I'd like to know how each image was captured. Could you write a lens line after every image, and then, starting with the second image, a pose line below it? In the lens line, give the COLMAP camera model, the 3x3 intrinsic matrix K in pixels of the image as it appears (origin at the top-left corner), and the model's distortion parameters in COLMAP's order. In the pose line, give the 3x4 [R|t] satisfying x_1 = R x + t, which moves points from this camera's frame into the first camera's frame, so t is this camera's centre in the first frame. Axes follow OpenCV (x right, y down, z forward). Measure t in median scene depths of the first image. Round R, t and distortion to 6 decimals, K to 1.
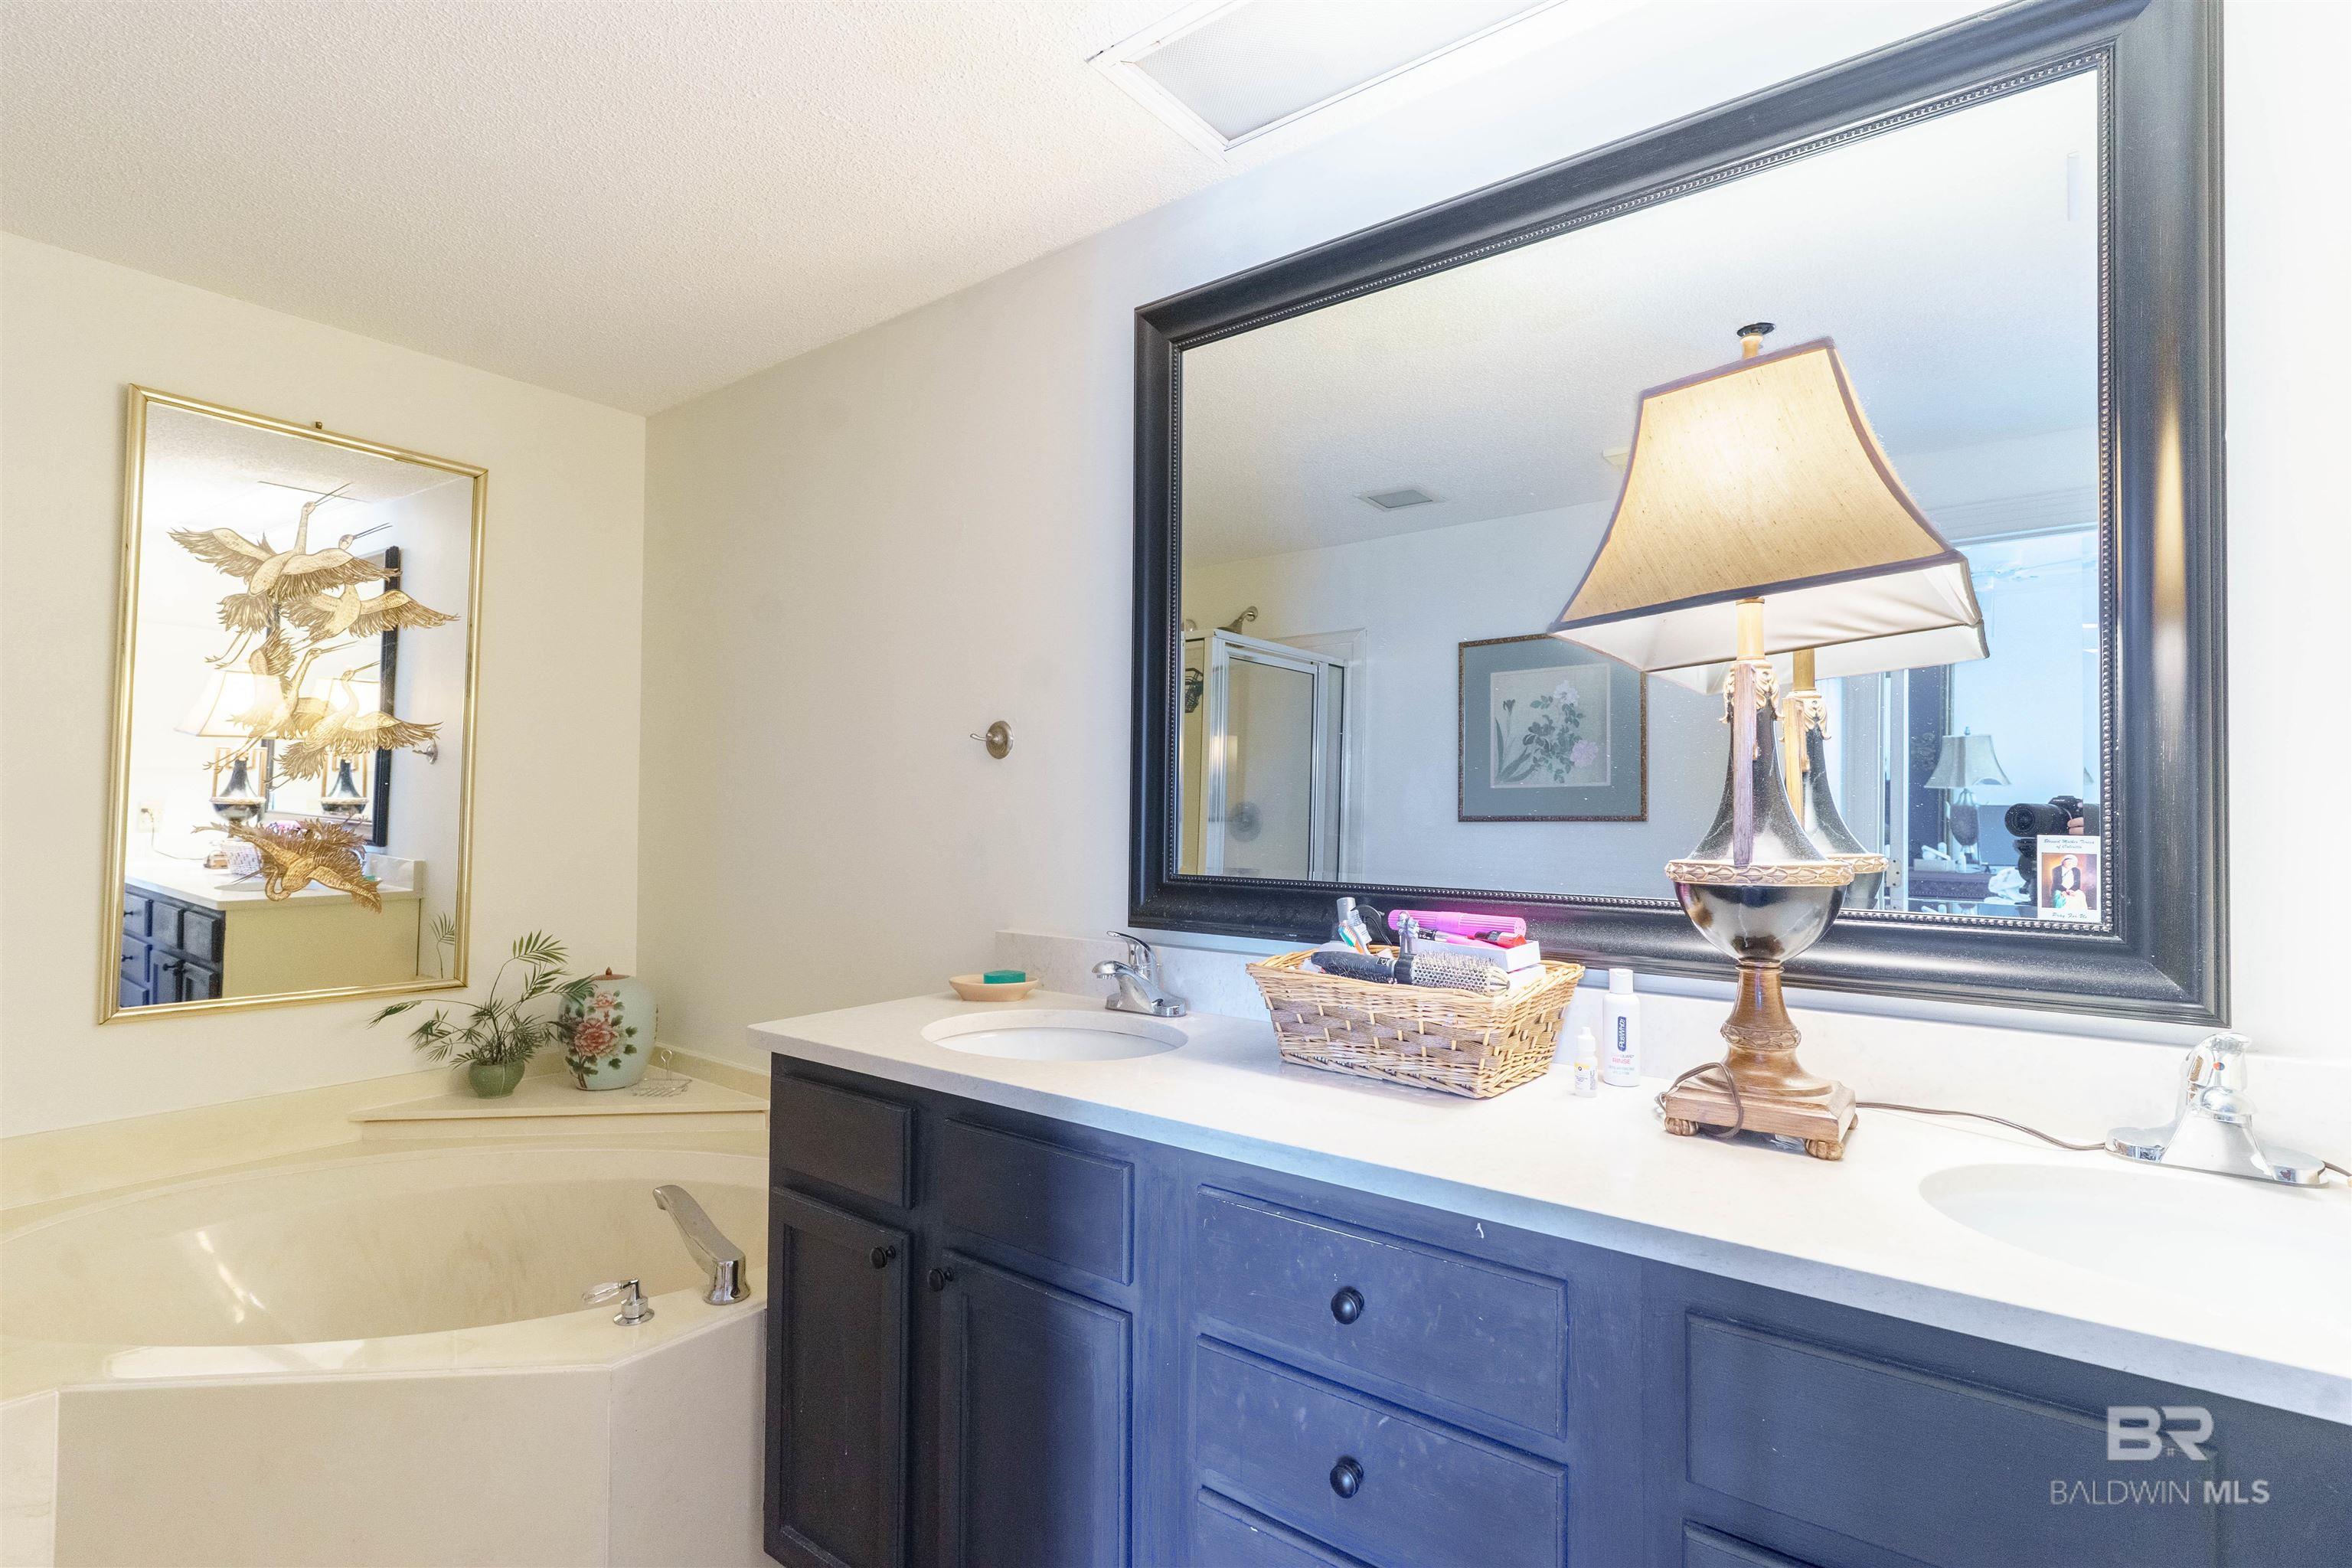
lens RADIAL K [[1117.0, 0, 1161.7], [0, 1117.0, 787.3], [0, 0, 1]] dist [0.001928, -0.000465]
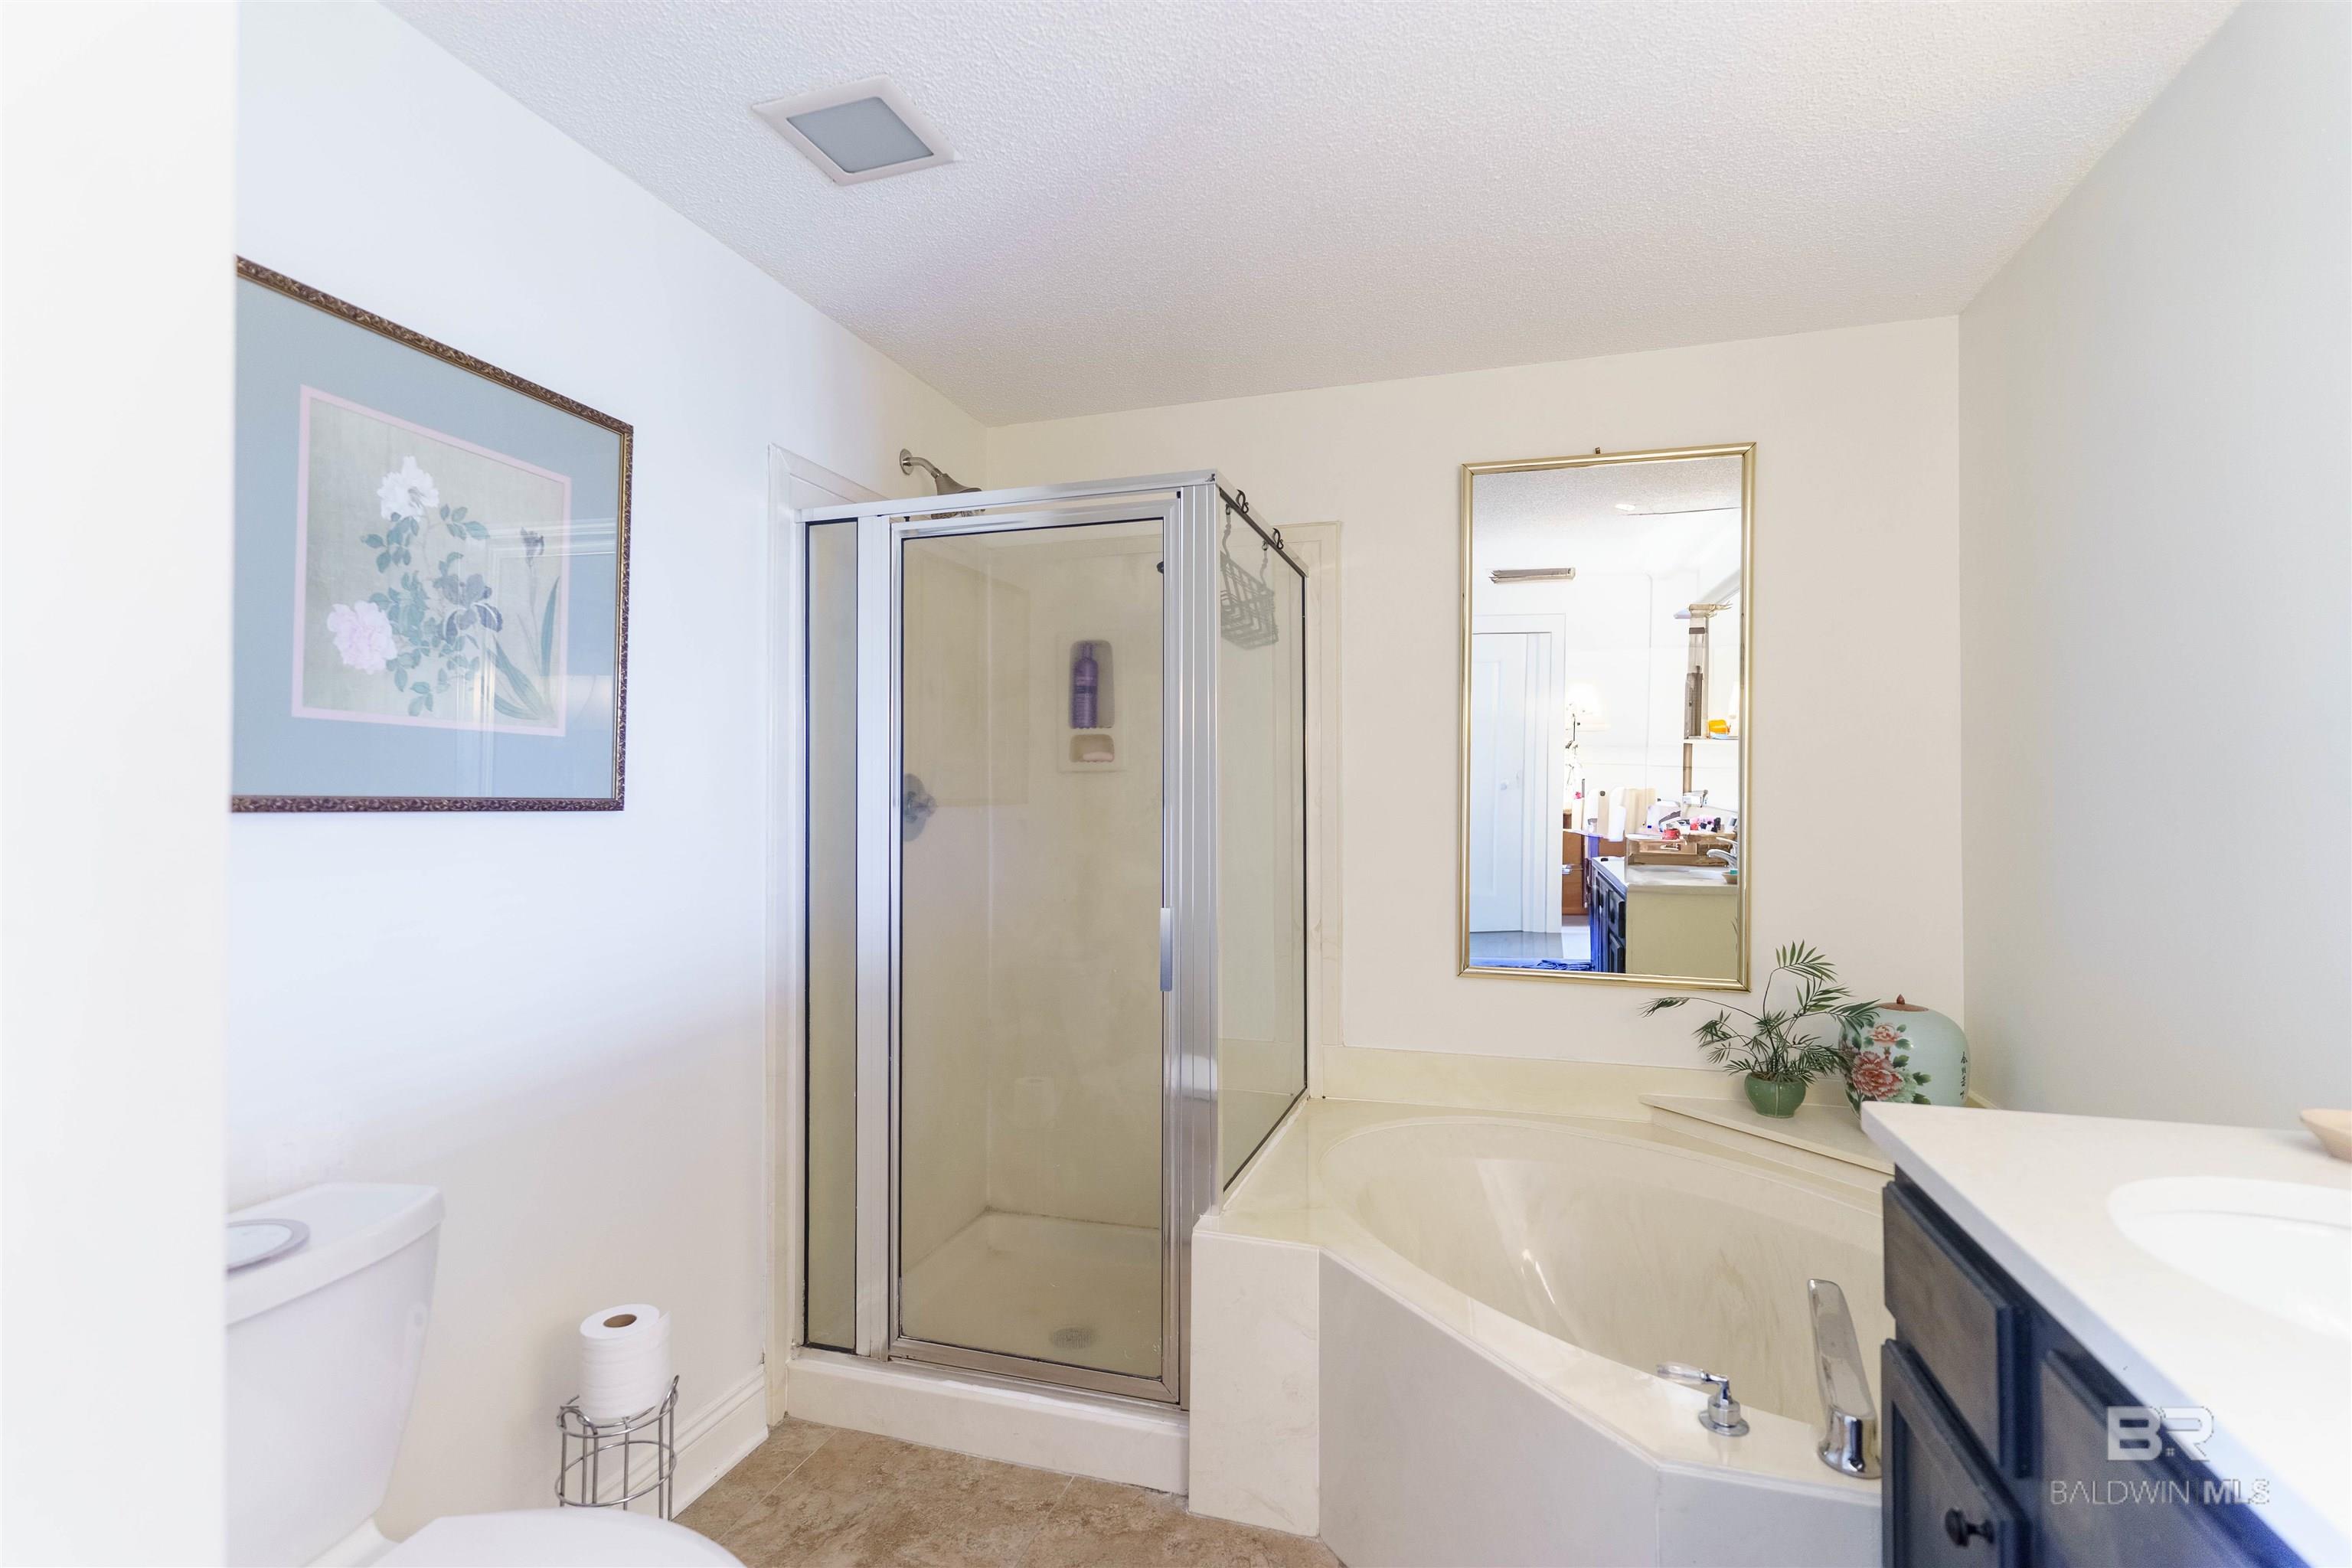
lens RADIAL K [[1117.0, 0, 1161.7], [0, 1117.0, 787.3], [0, 0, 1]] dist [0.001928, -0.000465]
pose [[0.340611, -0.016900, -0.940052, 0.105266], [0.021798, 0.999712, -0.010075, 0.003553], [0.939952, -0.017060, 0.340881, 0.212140]]
